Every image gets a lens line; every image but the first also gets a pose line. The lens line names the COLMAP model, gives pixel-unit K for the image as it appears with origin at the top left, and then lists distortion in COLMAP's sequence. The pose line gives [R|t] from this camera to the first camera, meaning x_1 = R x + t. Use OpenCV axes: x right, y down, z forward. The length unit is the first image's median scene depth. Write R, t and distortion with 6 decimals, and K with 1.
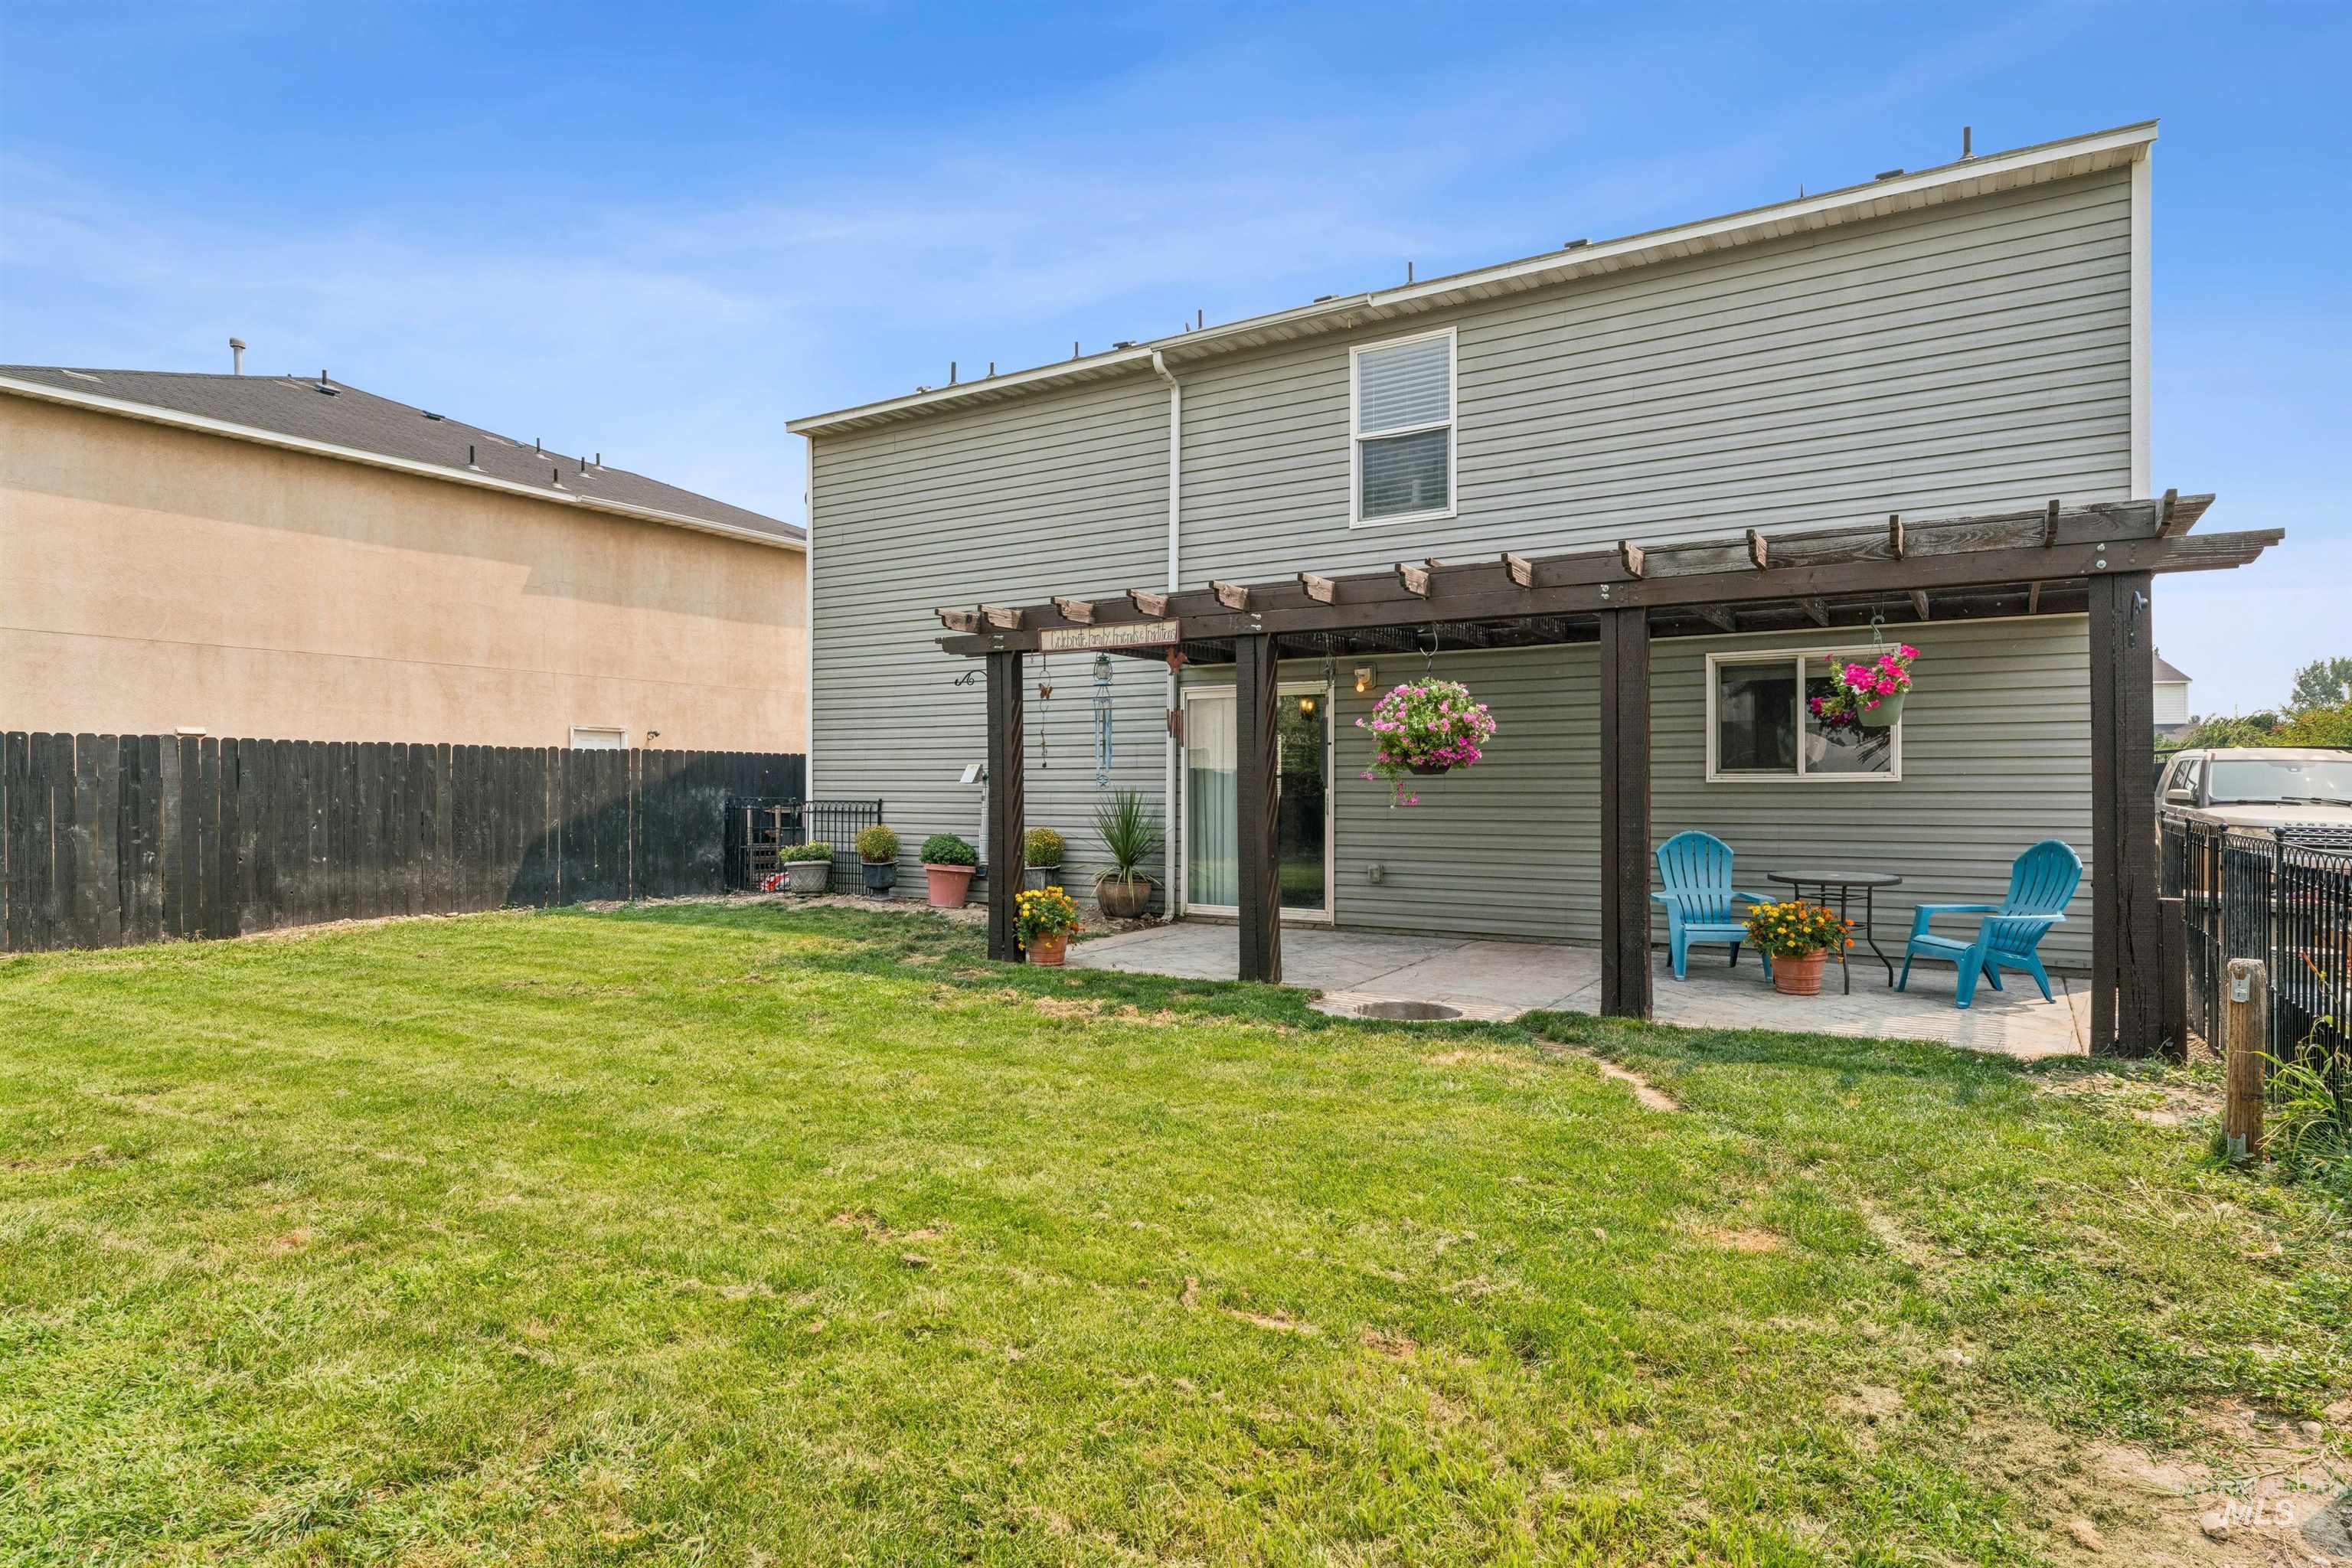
lens RADIAL K [[1275.1, 0, 1176.0], [0, 1275.1, 784.0], [0, 0, 1]] dist [-0.000615, -0.000111]
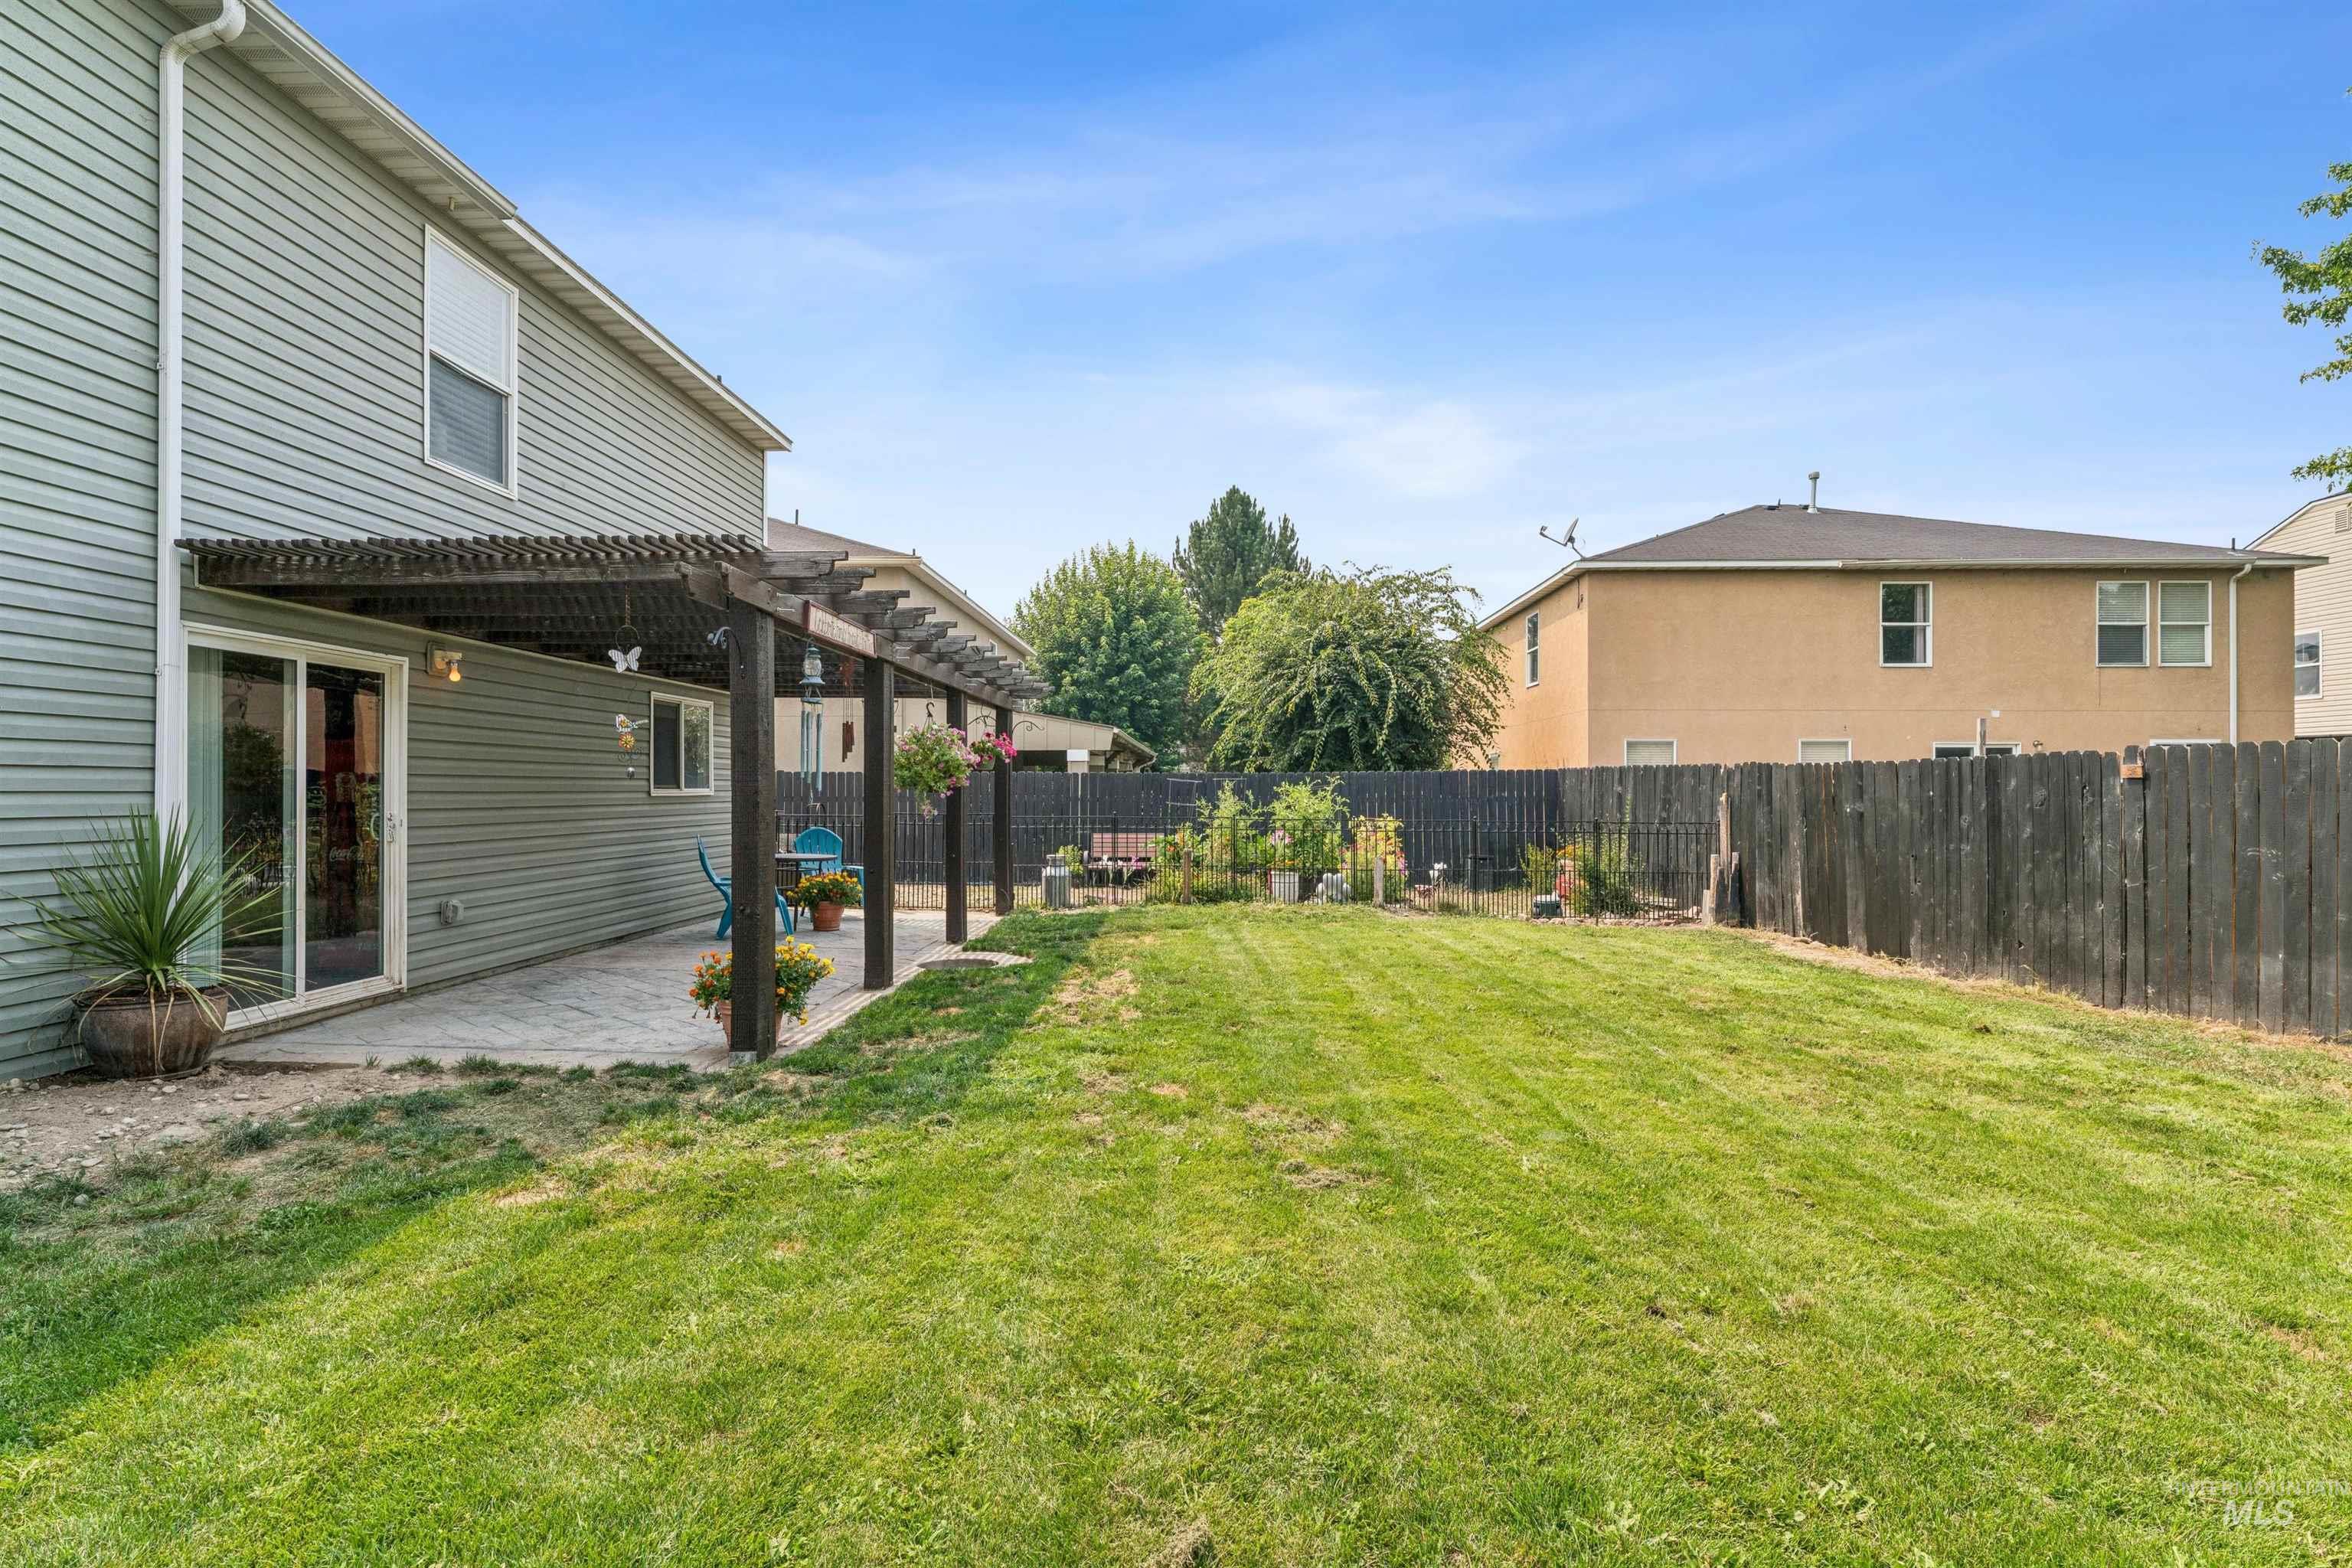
lens RADIAL K [[1104.2, 0, 1176.6], [0, 1104.2, 791.2], [0, 0, 1]] dist [-0.002706, -0.000541]
pose [[-0.495882, -0.000692, 0.868390, -0.679809], [-0.003818, 0.999992, -0.001383, -0.005818], [-0.868381, -0.004001, -0.495881, 0.970190]]
